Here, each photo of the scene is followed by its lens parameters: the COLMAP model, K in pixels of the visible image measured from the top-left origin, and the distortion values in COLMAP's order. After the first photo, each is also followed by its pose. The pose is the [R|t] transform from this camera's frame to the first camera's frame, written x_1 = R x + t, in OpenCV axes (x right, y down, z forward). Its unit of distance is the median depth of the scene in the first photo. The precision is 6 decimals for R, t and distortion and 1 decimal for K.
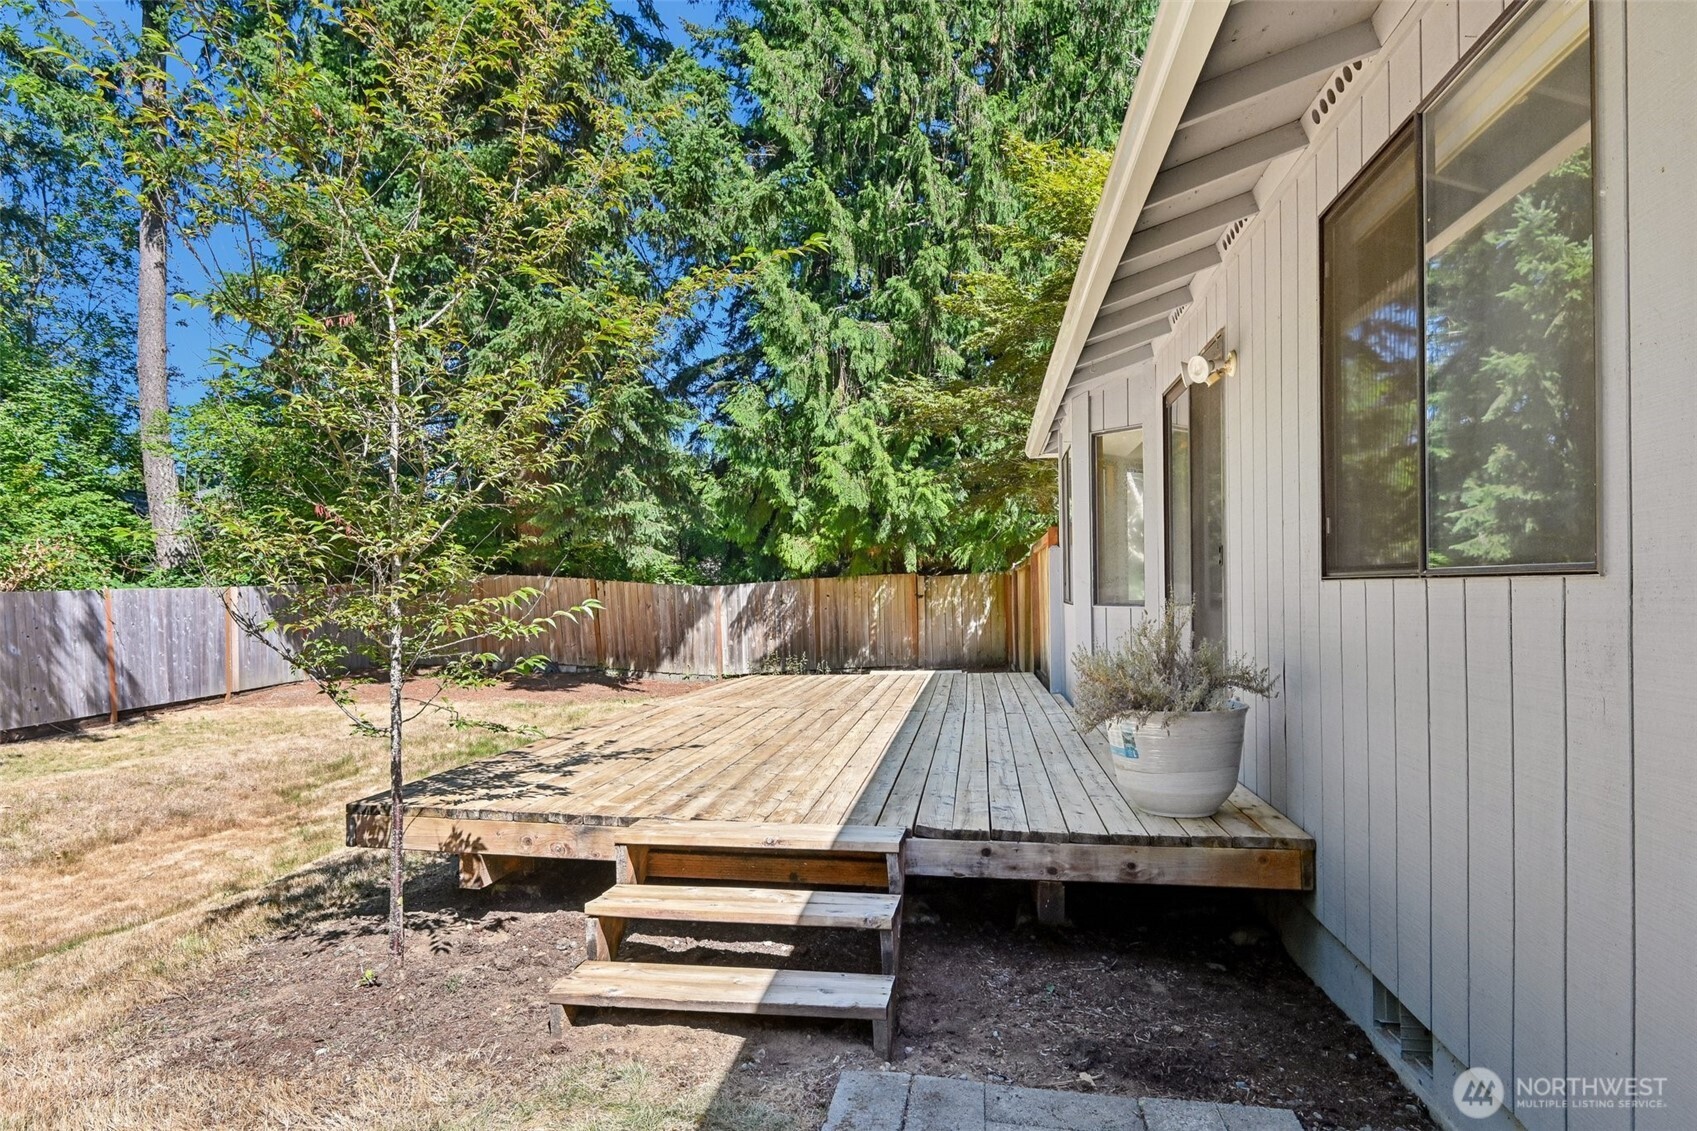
lens RADIAL K [[927.1, 0, 848.5], [0, 927.1, 565.5], [0, 0, 1]] dist [-0.001133, -0.014451]
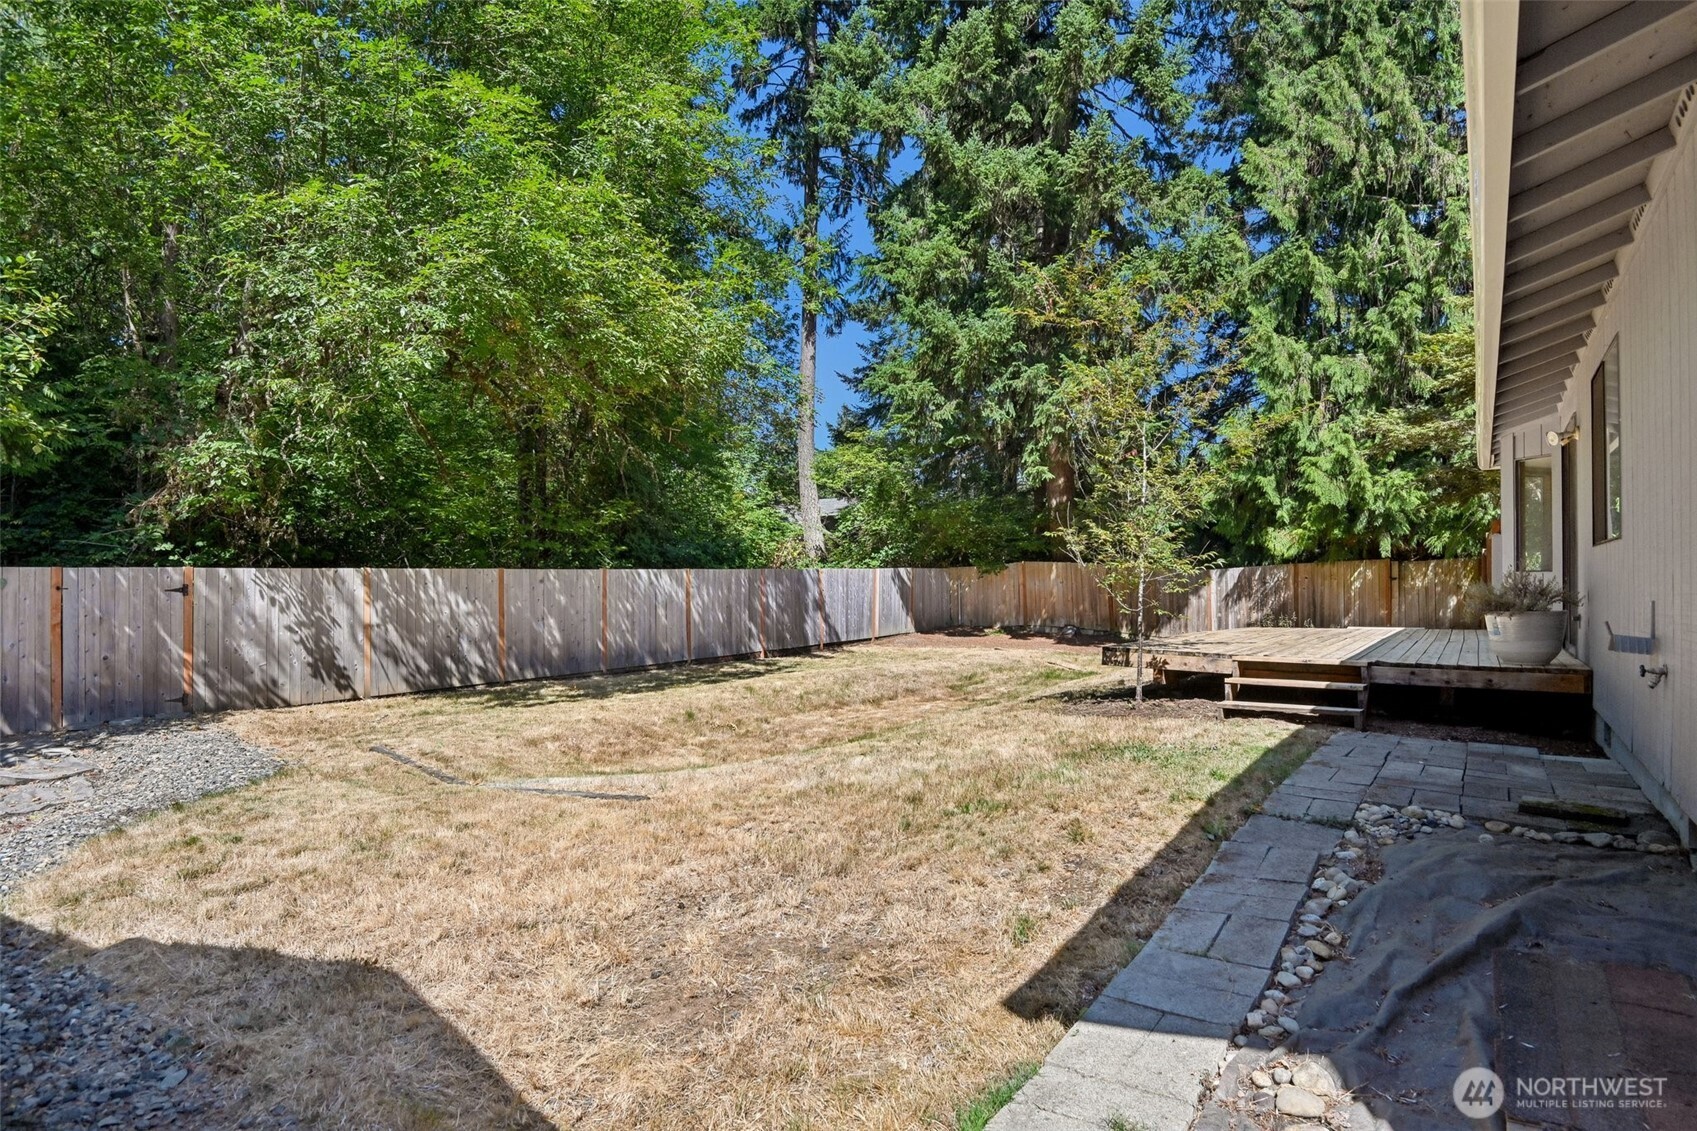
lens RADIAL K [[888.6, 0, 845.0], [0, 888.6, 585.3], [0, 0, 1]] dist [-0.027587, 0.000375]
pose [[0.882301, 0.010699, -0.470564, -0.015225], [0.003018, 0.999592, 0.028386, 0.009239], [0.470676, -0.026466, 0.881909, -0.356694]]
